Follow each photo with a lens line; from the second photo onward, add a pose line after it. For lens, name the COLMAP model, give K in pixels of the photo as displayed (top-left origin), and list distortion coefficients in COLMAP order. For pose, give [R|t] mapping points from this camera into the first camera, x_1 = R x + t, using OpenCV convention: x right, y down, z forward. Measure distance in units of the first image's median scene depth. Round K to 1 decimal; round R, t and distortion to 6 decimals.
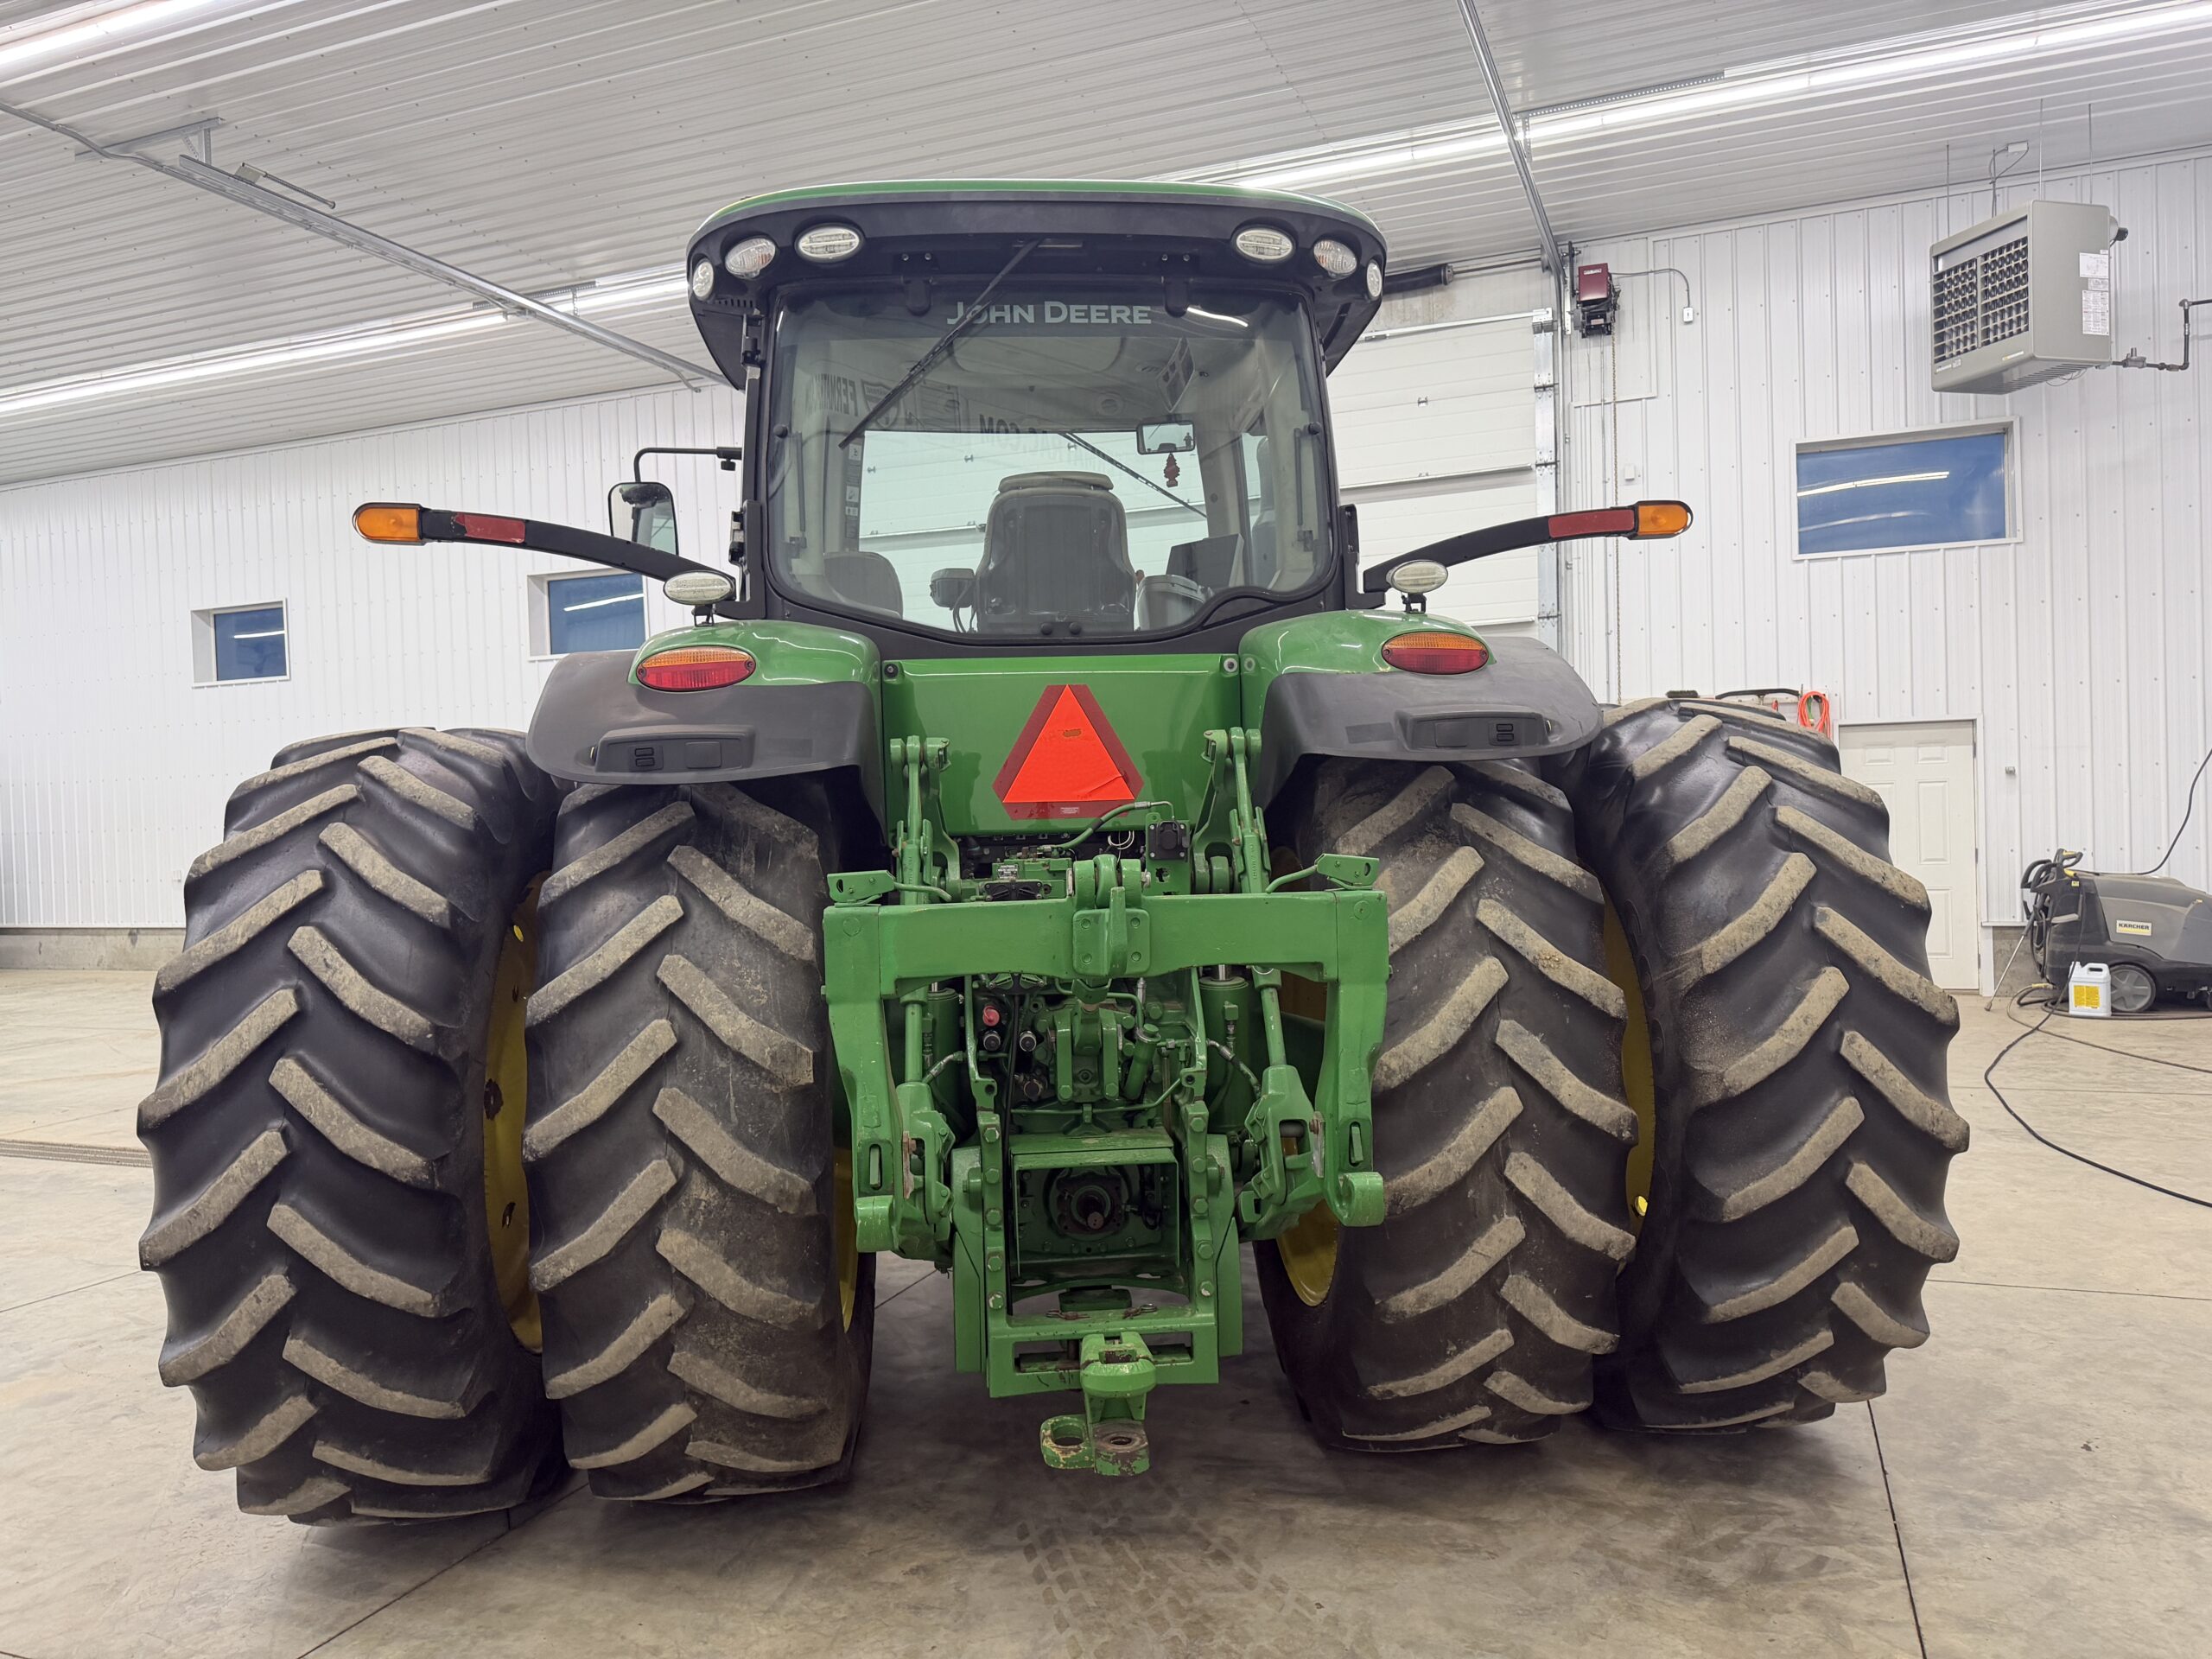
lens RADIAL K [[1564.5, 0, 1098.3], [0, 1564.5, 821.3], [0, 0, 1]] dist [0.034996, -0.042205]
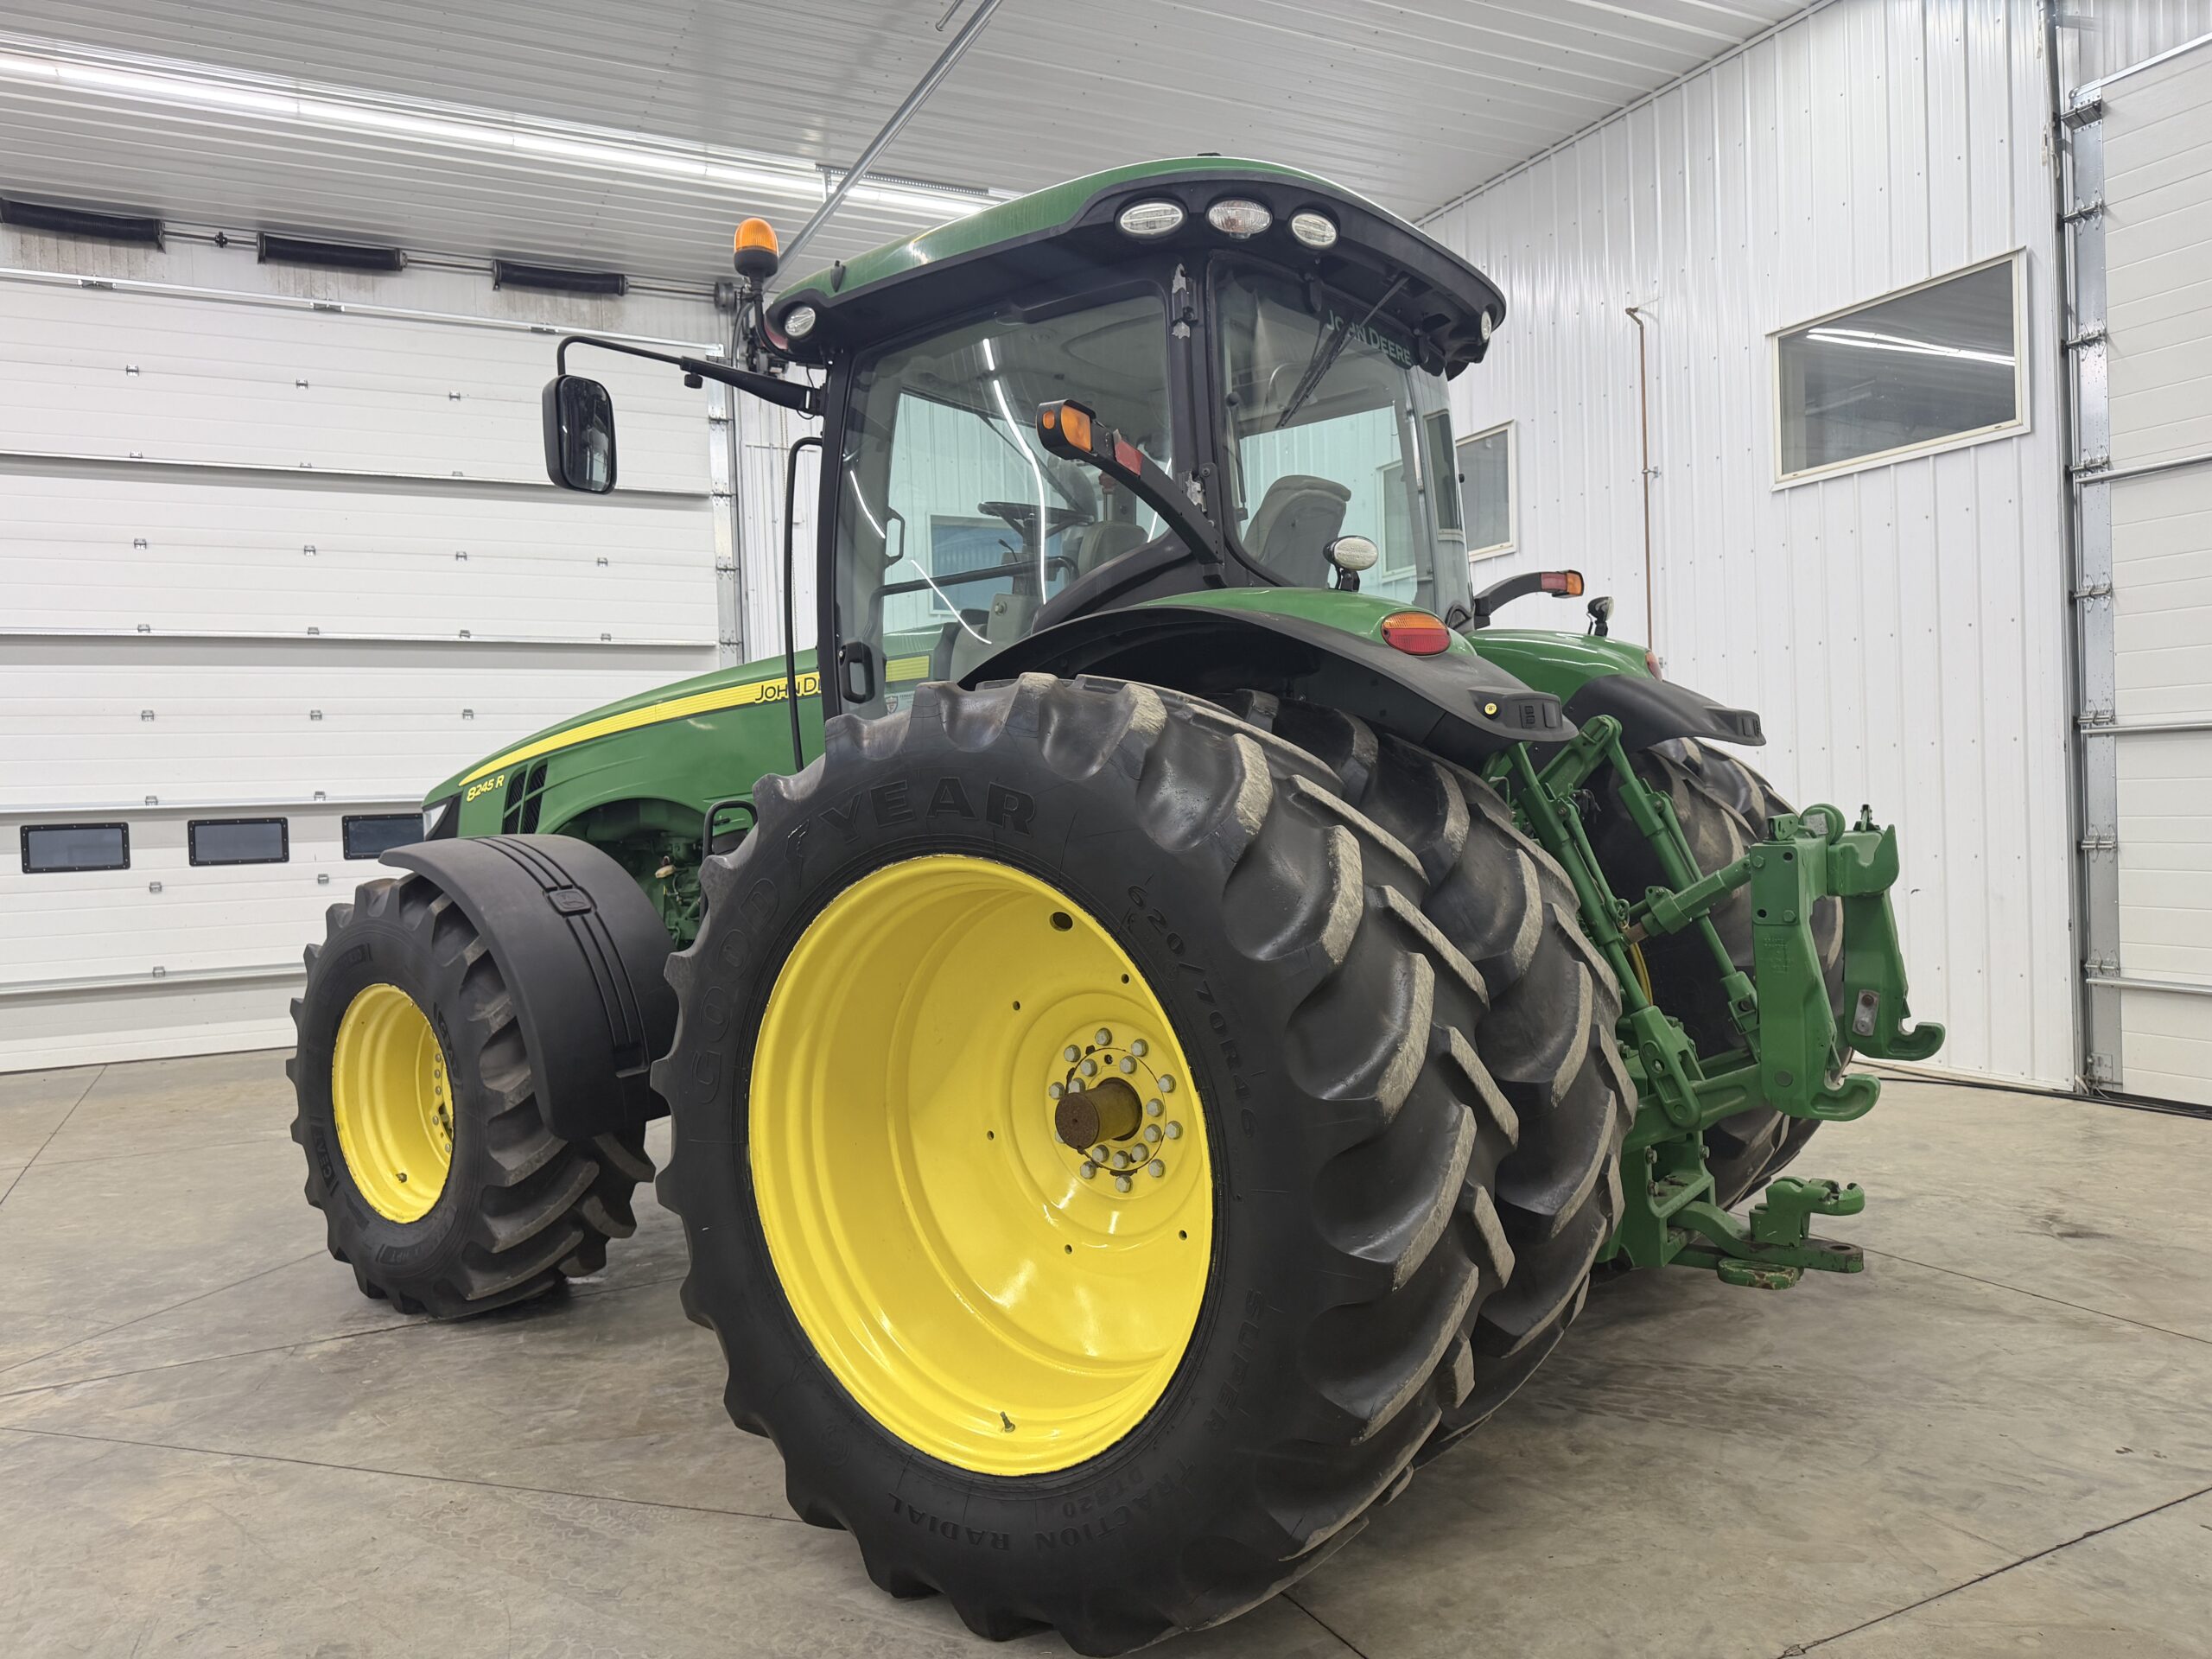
lens RADIAL K [[1559.4, 0, 1106.0], [0, 1559.4, 829.5], [0, 0, 1]] dist [0.034979, -0.040067]
pose [[0.665475, -0.007994, 0.746377, -1.134901], [0.023695, 0.999665, -0.010419, 0.033853], [-0.746044, 0.024619, 0.665442, 0.474130]]
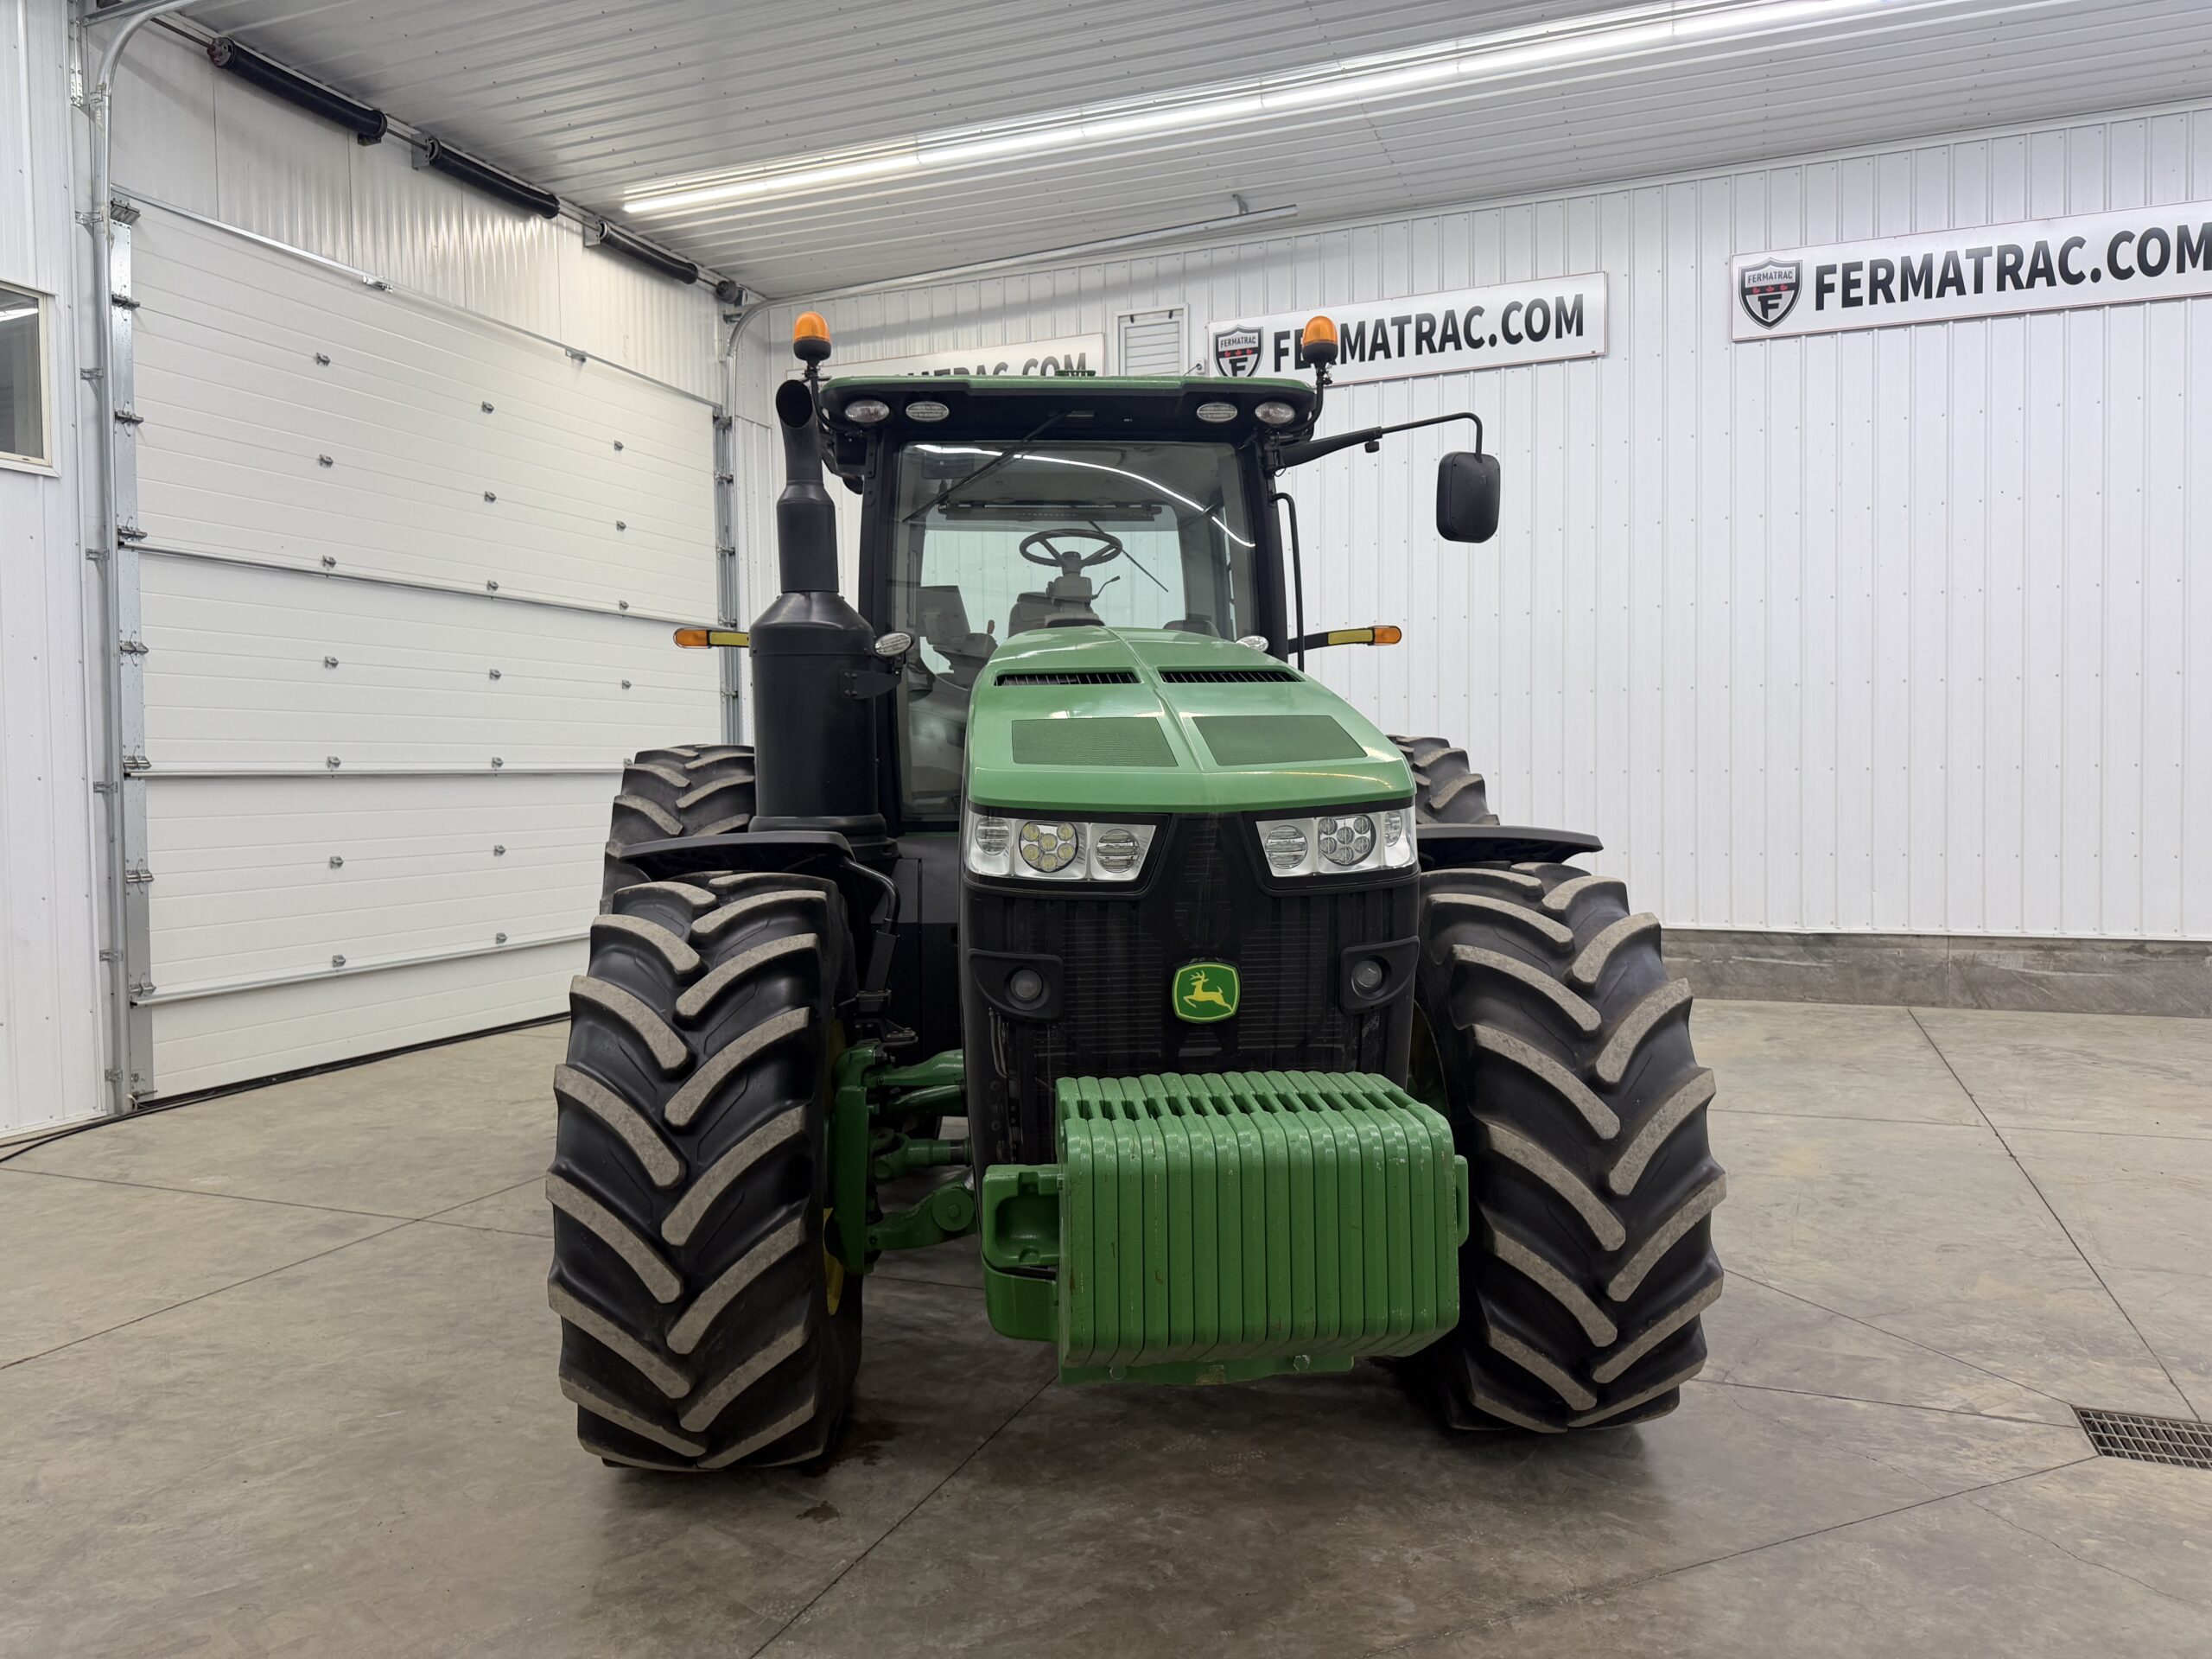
lens RADIAL K [[1560.4, 0, 1106.4], [0, 1560.4, 815.8], [0, 0, 1]] dist [0.045858, -0.057981]
pose [[-0.999051, 0.043543, -0.000746, -0.093892], [0.043474, 0.998189, 0.041578, -0.062660], [0.002555, 0.041506, -0.999135, 3.208093]]
